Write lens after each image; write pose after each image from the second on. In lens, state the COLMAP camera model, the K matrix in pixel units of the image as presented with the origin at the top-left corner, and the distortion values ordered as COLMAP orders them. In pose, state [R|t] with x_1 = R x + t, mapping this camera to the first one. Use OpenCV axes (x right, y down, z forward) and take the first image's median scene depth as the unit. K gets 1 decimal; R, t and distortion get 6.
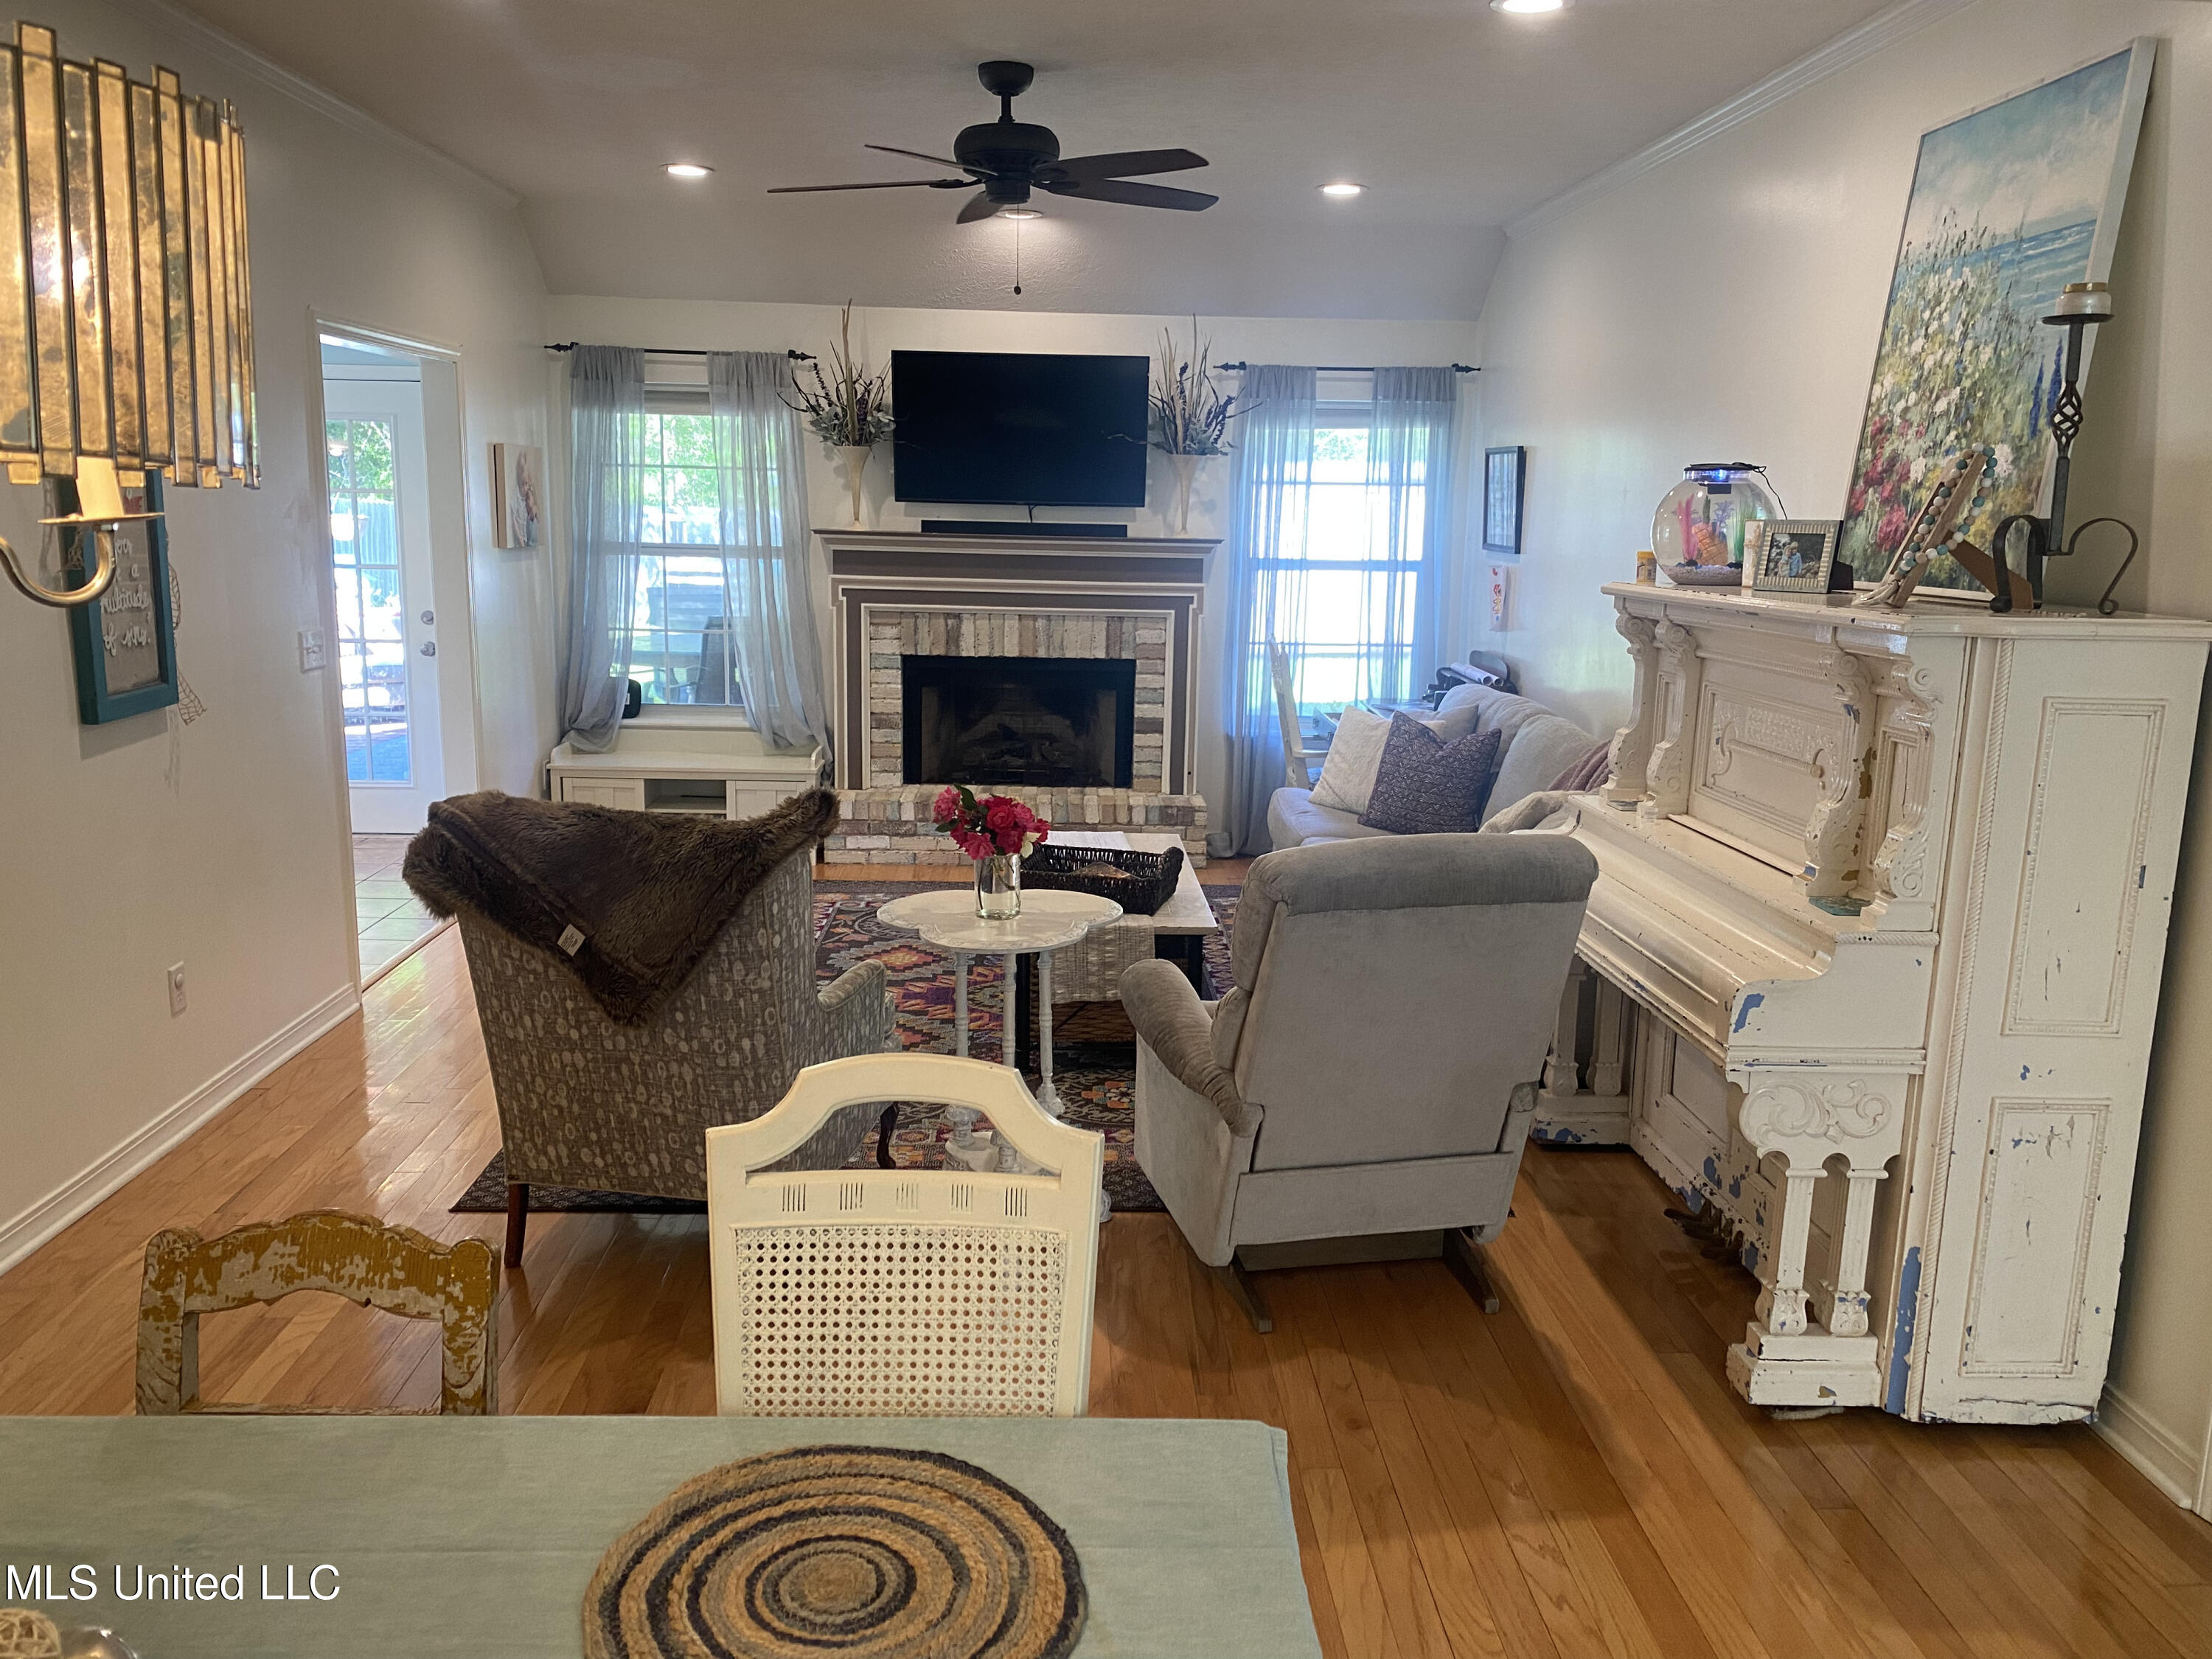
lens RADIAL K [[1771.4, 0, 1105.3], [0, 1771.4, 829.4], [0, 0, 1]] dist [0.000159, 0.000312]
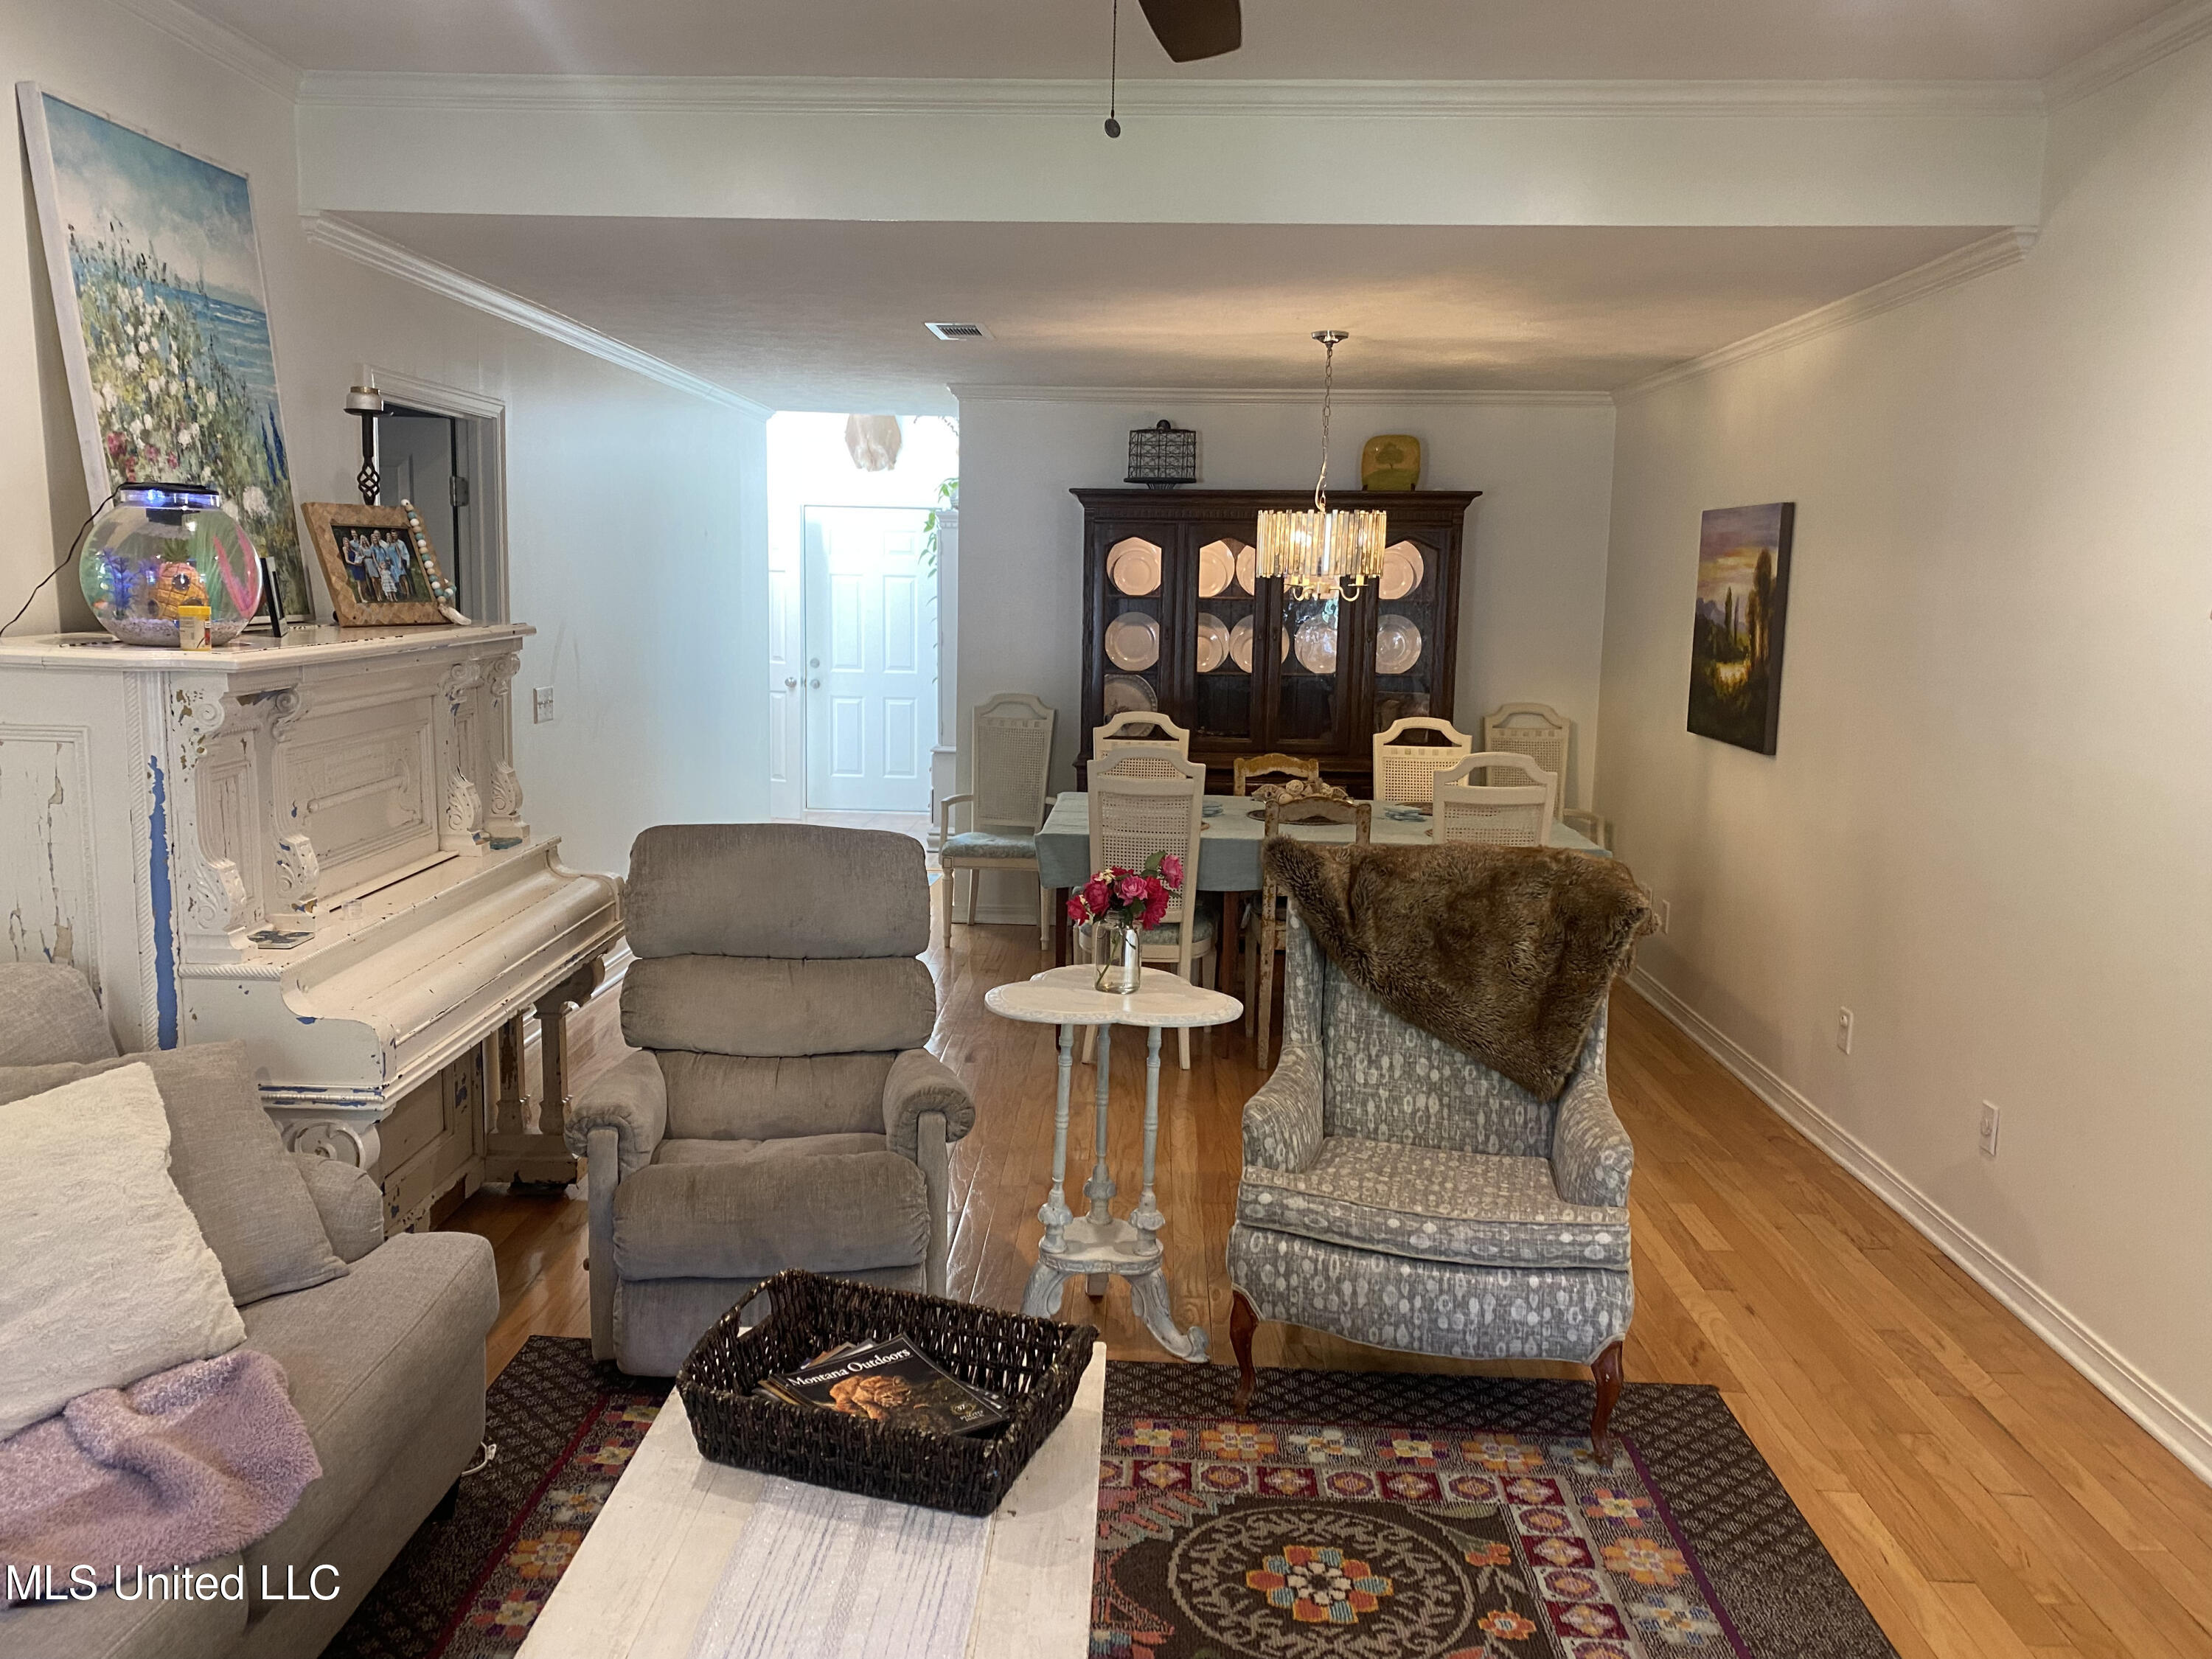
lens RADIAL K [[1771.4, 0, 1104.1], [0, 1771.4, 828.6], [0, 0, 1]] dist [0.000159, 0.000312]
pose [[-0.996920, -0.050055, 0.060374, -0.112613], [-0.028191, 0.947095, 0.319713, -0.363623], [-0.073183, 0.317027, -0.945589, 1.969994]]
